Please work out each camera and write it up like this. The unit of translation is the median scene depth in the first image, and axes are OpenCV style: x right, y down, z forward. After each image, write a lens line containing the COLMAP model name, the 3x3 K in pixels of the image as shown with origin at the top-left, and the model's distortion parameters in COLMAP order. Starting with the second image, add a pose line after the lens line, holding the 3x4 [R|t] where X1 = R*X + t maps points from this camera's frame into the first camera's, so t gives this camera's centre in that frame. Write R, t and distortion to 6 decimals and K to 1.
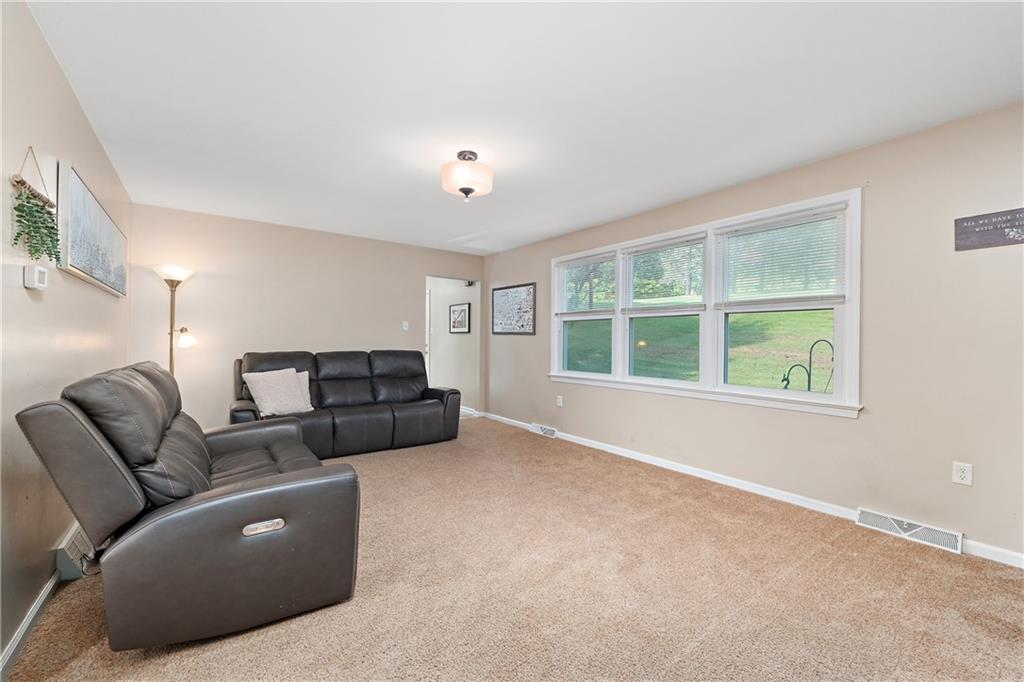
lens RADIAL K [[416.4, 0, 507.5], [0, 416.4, 342.8], [0, 0, 1]] dist [-0.002189, 0.000210]
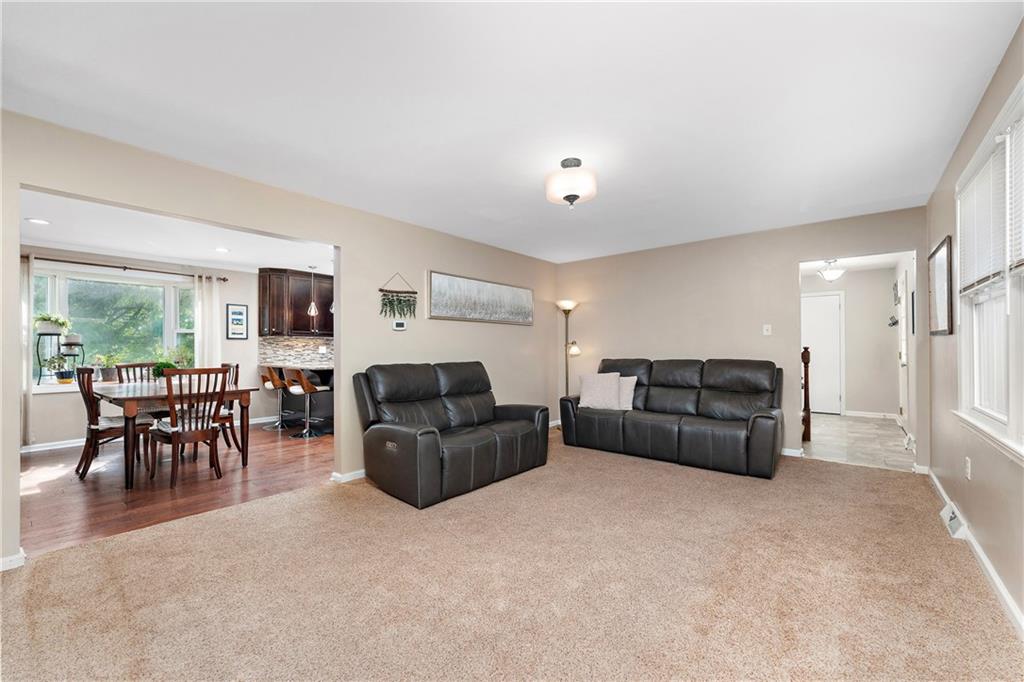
lens RADIAL K [[416.4, 0, 513.2], [0, 416.4, 345.7], [0, 0, 1]] dist [-0.002189, 0.000210]
pose [[0.230821, -0.014910, -0.972882, 0.582310], [0.004042, 0.999889, -0.014365, 0.000000], [0.972988, -0.000617, 0.230856, 0.435363]]
